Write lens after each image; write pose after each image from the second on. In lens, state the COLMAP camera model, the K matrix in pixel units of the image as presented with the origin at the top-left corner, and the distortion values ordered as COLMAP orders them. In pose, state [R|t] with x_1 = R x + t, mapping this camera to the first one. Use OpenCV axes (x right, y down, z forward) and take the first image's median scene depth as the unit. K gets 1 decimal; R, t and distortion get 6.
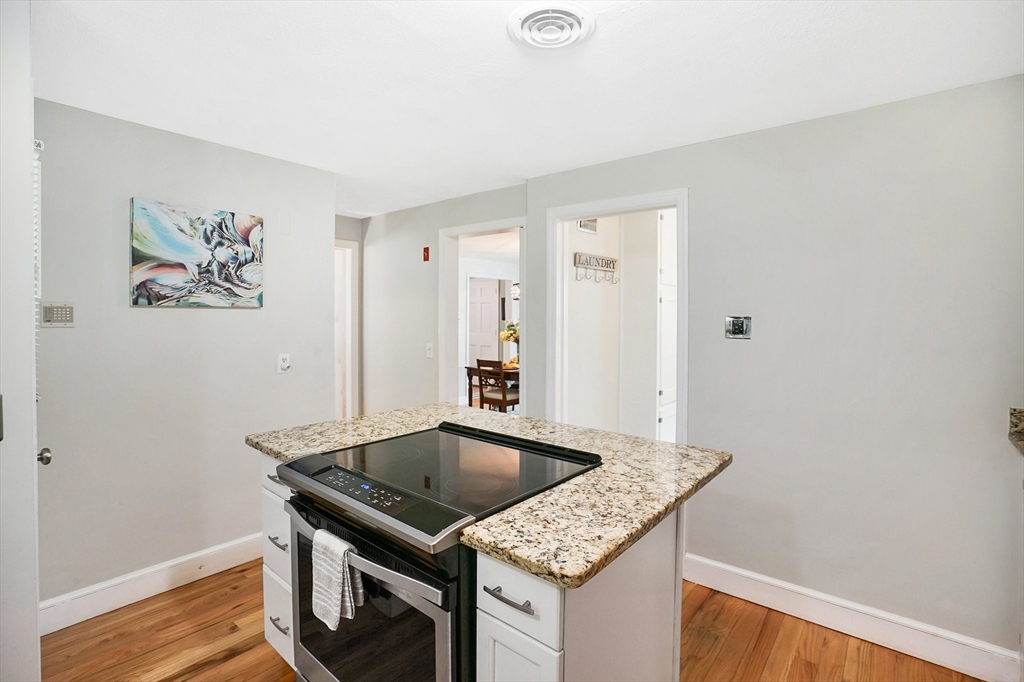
lens RADIAL K [[486.8, 0, 514.9], [0, 486.8, 317.8], [0, 0, 1]] dist [-0.022213, 0.001502]
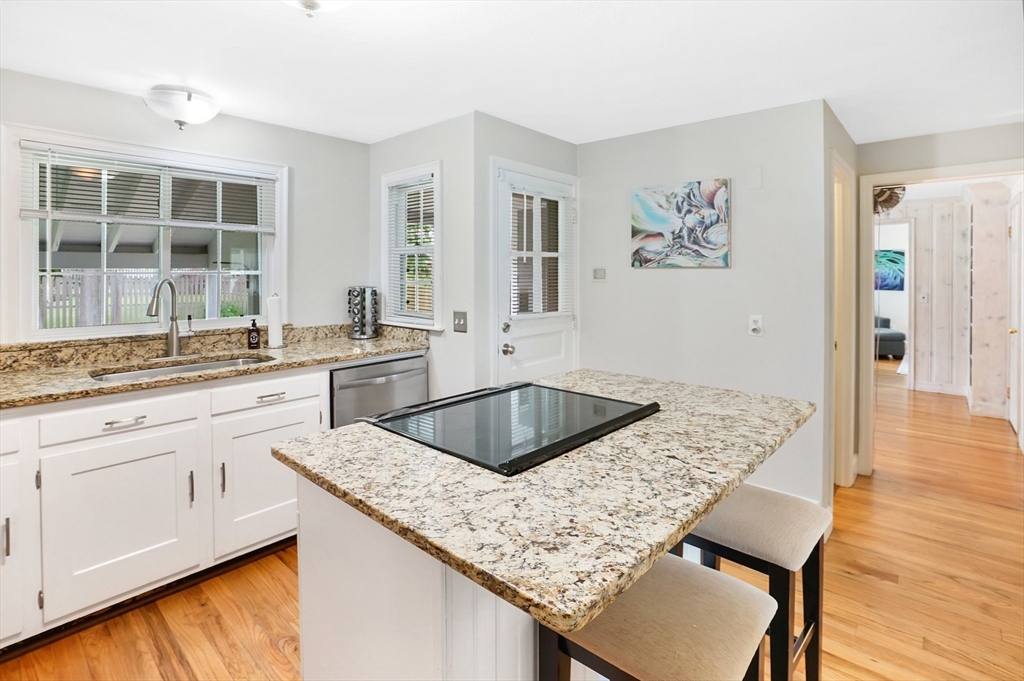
lens RADIAL K [[486.8, 0, 503.2], [0, 486.8, 272.8], [0, 0, 1]] dist [-0.022213, 0.001502]
pose [[-0.051414, -0.003892, -0.998670, 0.558479], [-0.009439, 0.999950, -0.003411, -0.000968], [0.998633, 0.009251, -0.051448, 0.632741]]
